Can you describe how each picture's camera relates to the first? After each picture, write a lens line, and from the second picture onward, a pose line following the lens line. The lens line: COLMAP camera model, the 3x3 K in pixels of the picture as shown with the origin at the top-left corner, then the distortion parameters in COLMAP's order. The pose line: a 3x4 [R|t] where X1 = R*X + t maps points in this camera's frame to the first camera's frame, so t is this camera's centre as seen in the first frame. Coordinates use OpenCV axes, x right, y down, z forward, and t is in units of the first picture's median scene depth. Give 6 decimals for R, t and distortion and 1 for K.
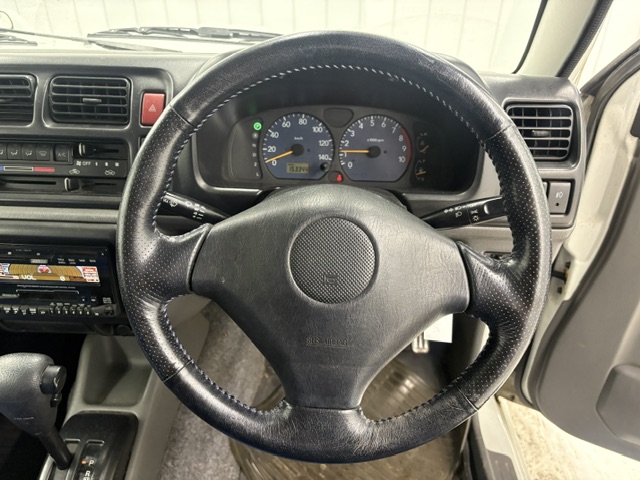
lens RADIAL K [[484.9, 0, 318.8], [0, 484.9, 243.9], [0, 0, 1]] dist [0.027655, -0.051679]
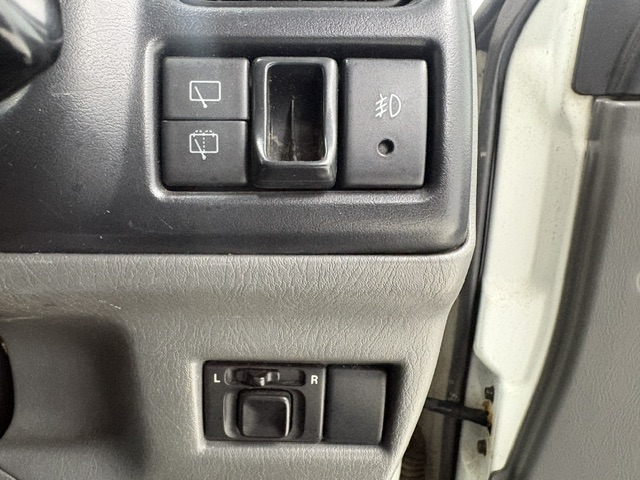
lens RADIAL K [[454.0, 0, 314.9], [0, 454.0, 239.9], [0, 0, 1]] dist [-0.014580, -0.003065]
pose [[0.994953, 0.001506, 0.100329, 0.393386], [0.027790, 0.956637, -0.289954, 0.030155], [-0.096415, 0.291279, 0.951767, 0.729327]]
